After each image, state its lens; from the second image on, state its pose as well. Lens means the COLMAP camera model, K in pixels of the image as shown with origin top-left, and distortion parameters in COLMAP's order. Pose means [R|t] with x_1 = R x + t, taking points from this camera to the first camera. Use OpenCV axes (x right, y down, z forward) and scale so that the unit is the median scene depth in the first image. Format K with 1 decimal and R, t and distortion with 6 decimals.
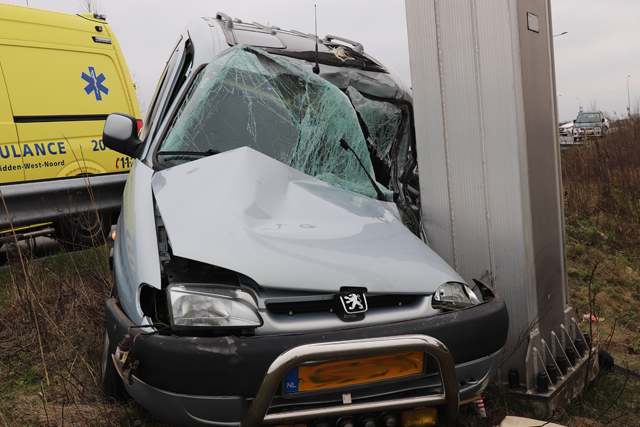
lens RADIAL K [[707.7, 0, 325.7], [0, 707.7, 211.0], [0, 0, 1]] dist [-0.024030, 0.000000]
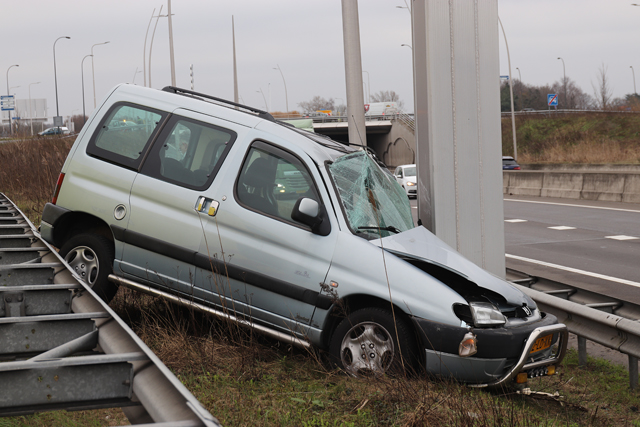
lens RADIAL K [[1383.9, 0, 318.9], [0, 1383.9, 209.7], [0, 0, 1]] dist [0.033602, 0.000000]
pose [[0.729026, 0.023819, 0.684072, -2.970681], [0.024431, 0.997852, -0.060782, 0.070876], [-0.684050, 0.061024, 0.726878, -1.369846]]
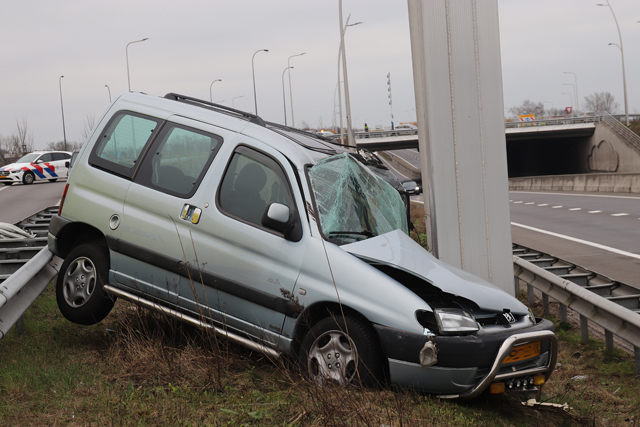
lens RADIAL K [[1383.9, 0, 315.0], [0, 1383.9, 212.7], [0, 0, 1]] dist [0.033602, 0.000000]
pose [[0.827392, 0.008912, 0.561555, -2.383111], [0.036438, 0.996916, -0.069509, 0.092381], [-0.560442, 0.077973, 0.824515, -1.677178]]
